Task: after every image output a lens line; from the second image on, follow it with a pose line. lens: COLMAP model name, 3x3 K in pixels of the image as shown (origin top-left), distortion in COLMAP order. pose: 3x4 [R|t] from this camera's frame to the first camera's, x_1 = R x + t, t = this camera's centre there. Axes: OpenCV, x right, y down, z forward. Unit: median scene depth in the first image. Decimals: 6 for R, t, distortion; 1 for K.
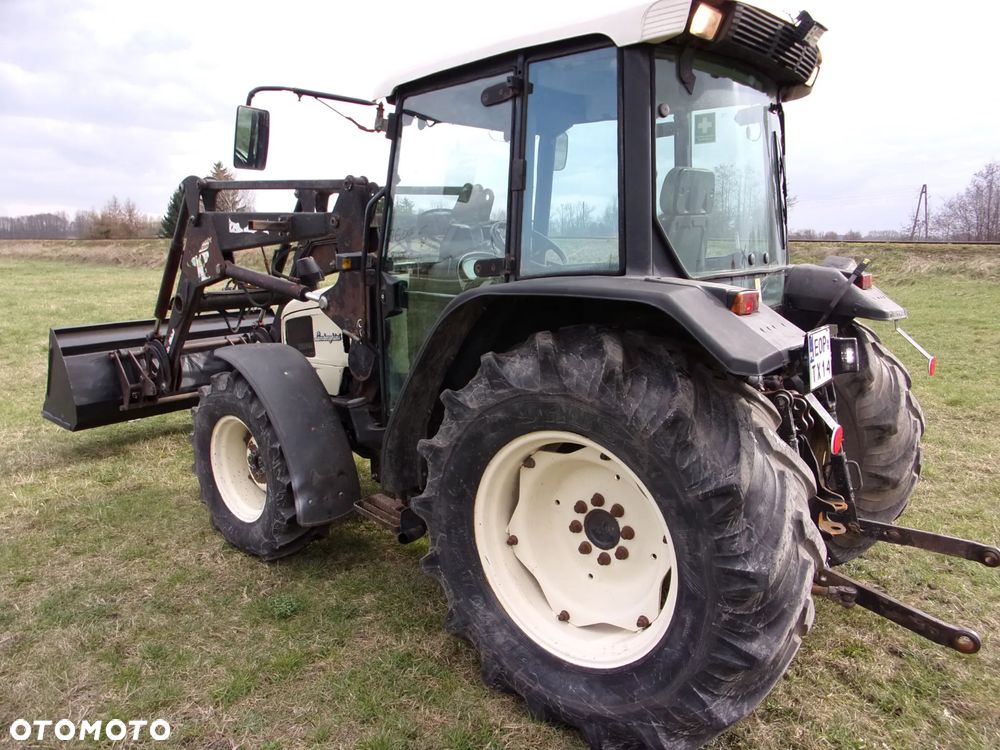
lens RADIAL K [[727.4, 0, 493.2], [0, 727.4, 374.5], [0, 0, 1]] dist [-0.075484, 0.095439]
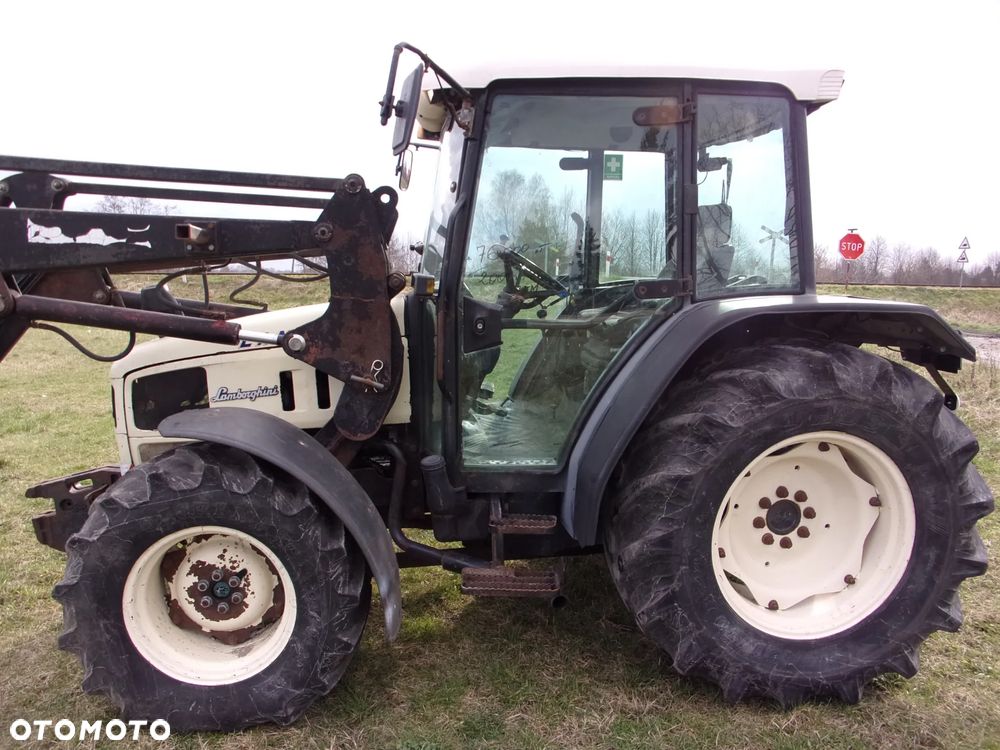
lens RADIAL K [[727.4, 0, 493.2], [0, 727.4, 374.5], [0, 0, 1]] dist [-0.075484, 0.095439]
pose [[0.678597, -0.092176, 0.728704, -0.976678], [0.123570, 0.992281, 0.010444, -0.077617], [-0.724042, 0.082959, 0.684749, 0.549421]]
